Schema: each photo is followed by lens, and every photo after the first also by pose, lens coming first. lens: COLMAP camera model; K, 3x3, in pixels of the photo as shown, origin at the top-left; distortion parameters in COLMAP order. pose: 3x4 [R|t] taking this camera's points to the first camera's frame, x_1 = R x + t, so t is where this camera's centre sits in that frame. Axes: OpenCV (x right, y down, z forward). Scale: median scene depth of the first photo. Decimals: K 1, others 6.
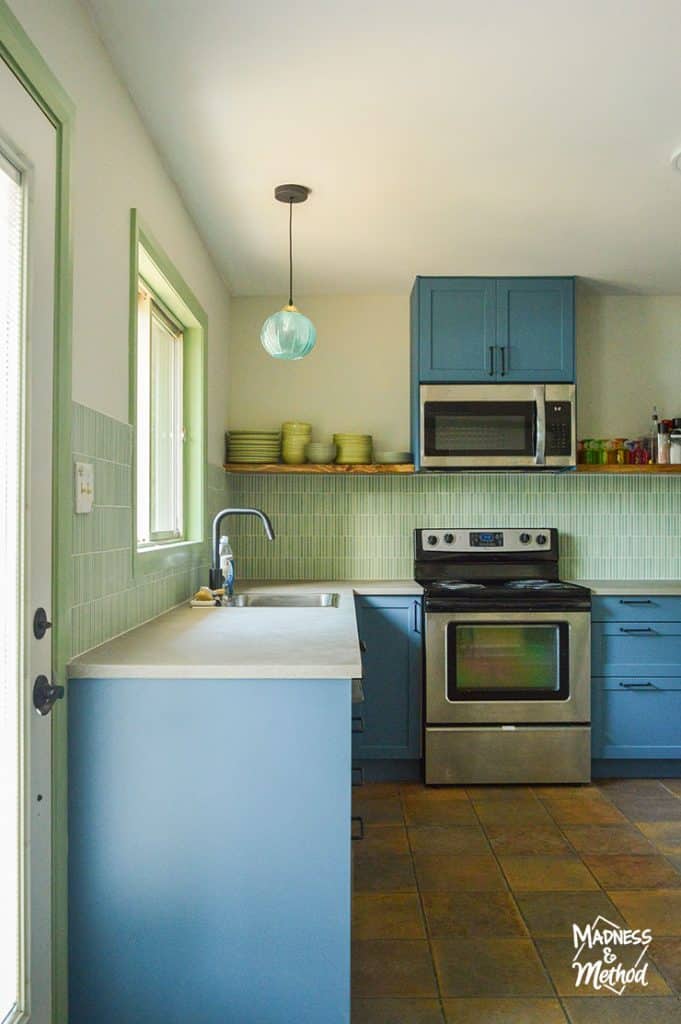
lens RADIAL K [[846.2, 0, 331.4], [0, 846.2, 523.5], [0, 0, 1]] dist [-0.021503, 0.086914]
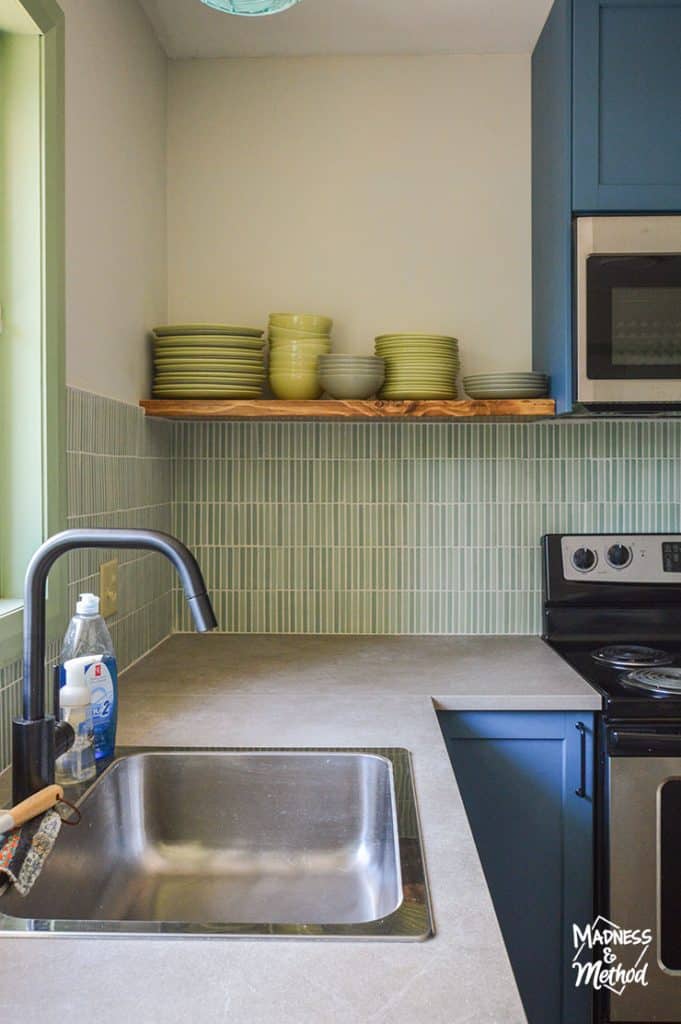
lens RADIAL K [[892.1, 0, 326.2], [0, 892.1, 487.8], [0, 0, 1]] dist [-0.047951, 0.121644]
pose [[0.999666, -0.000771, -0.025848, -0.013500], [0.001228, 0.999843, 0.017673, -0.030855], [0.025830, -0.017699, 0.999510, 0.525287]]
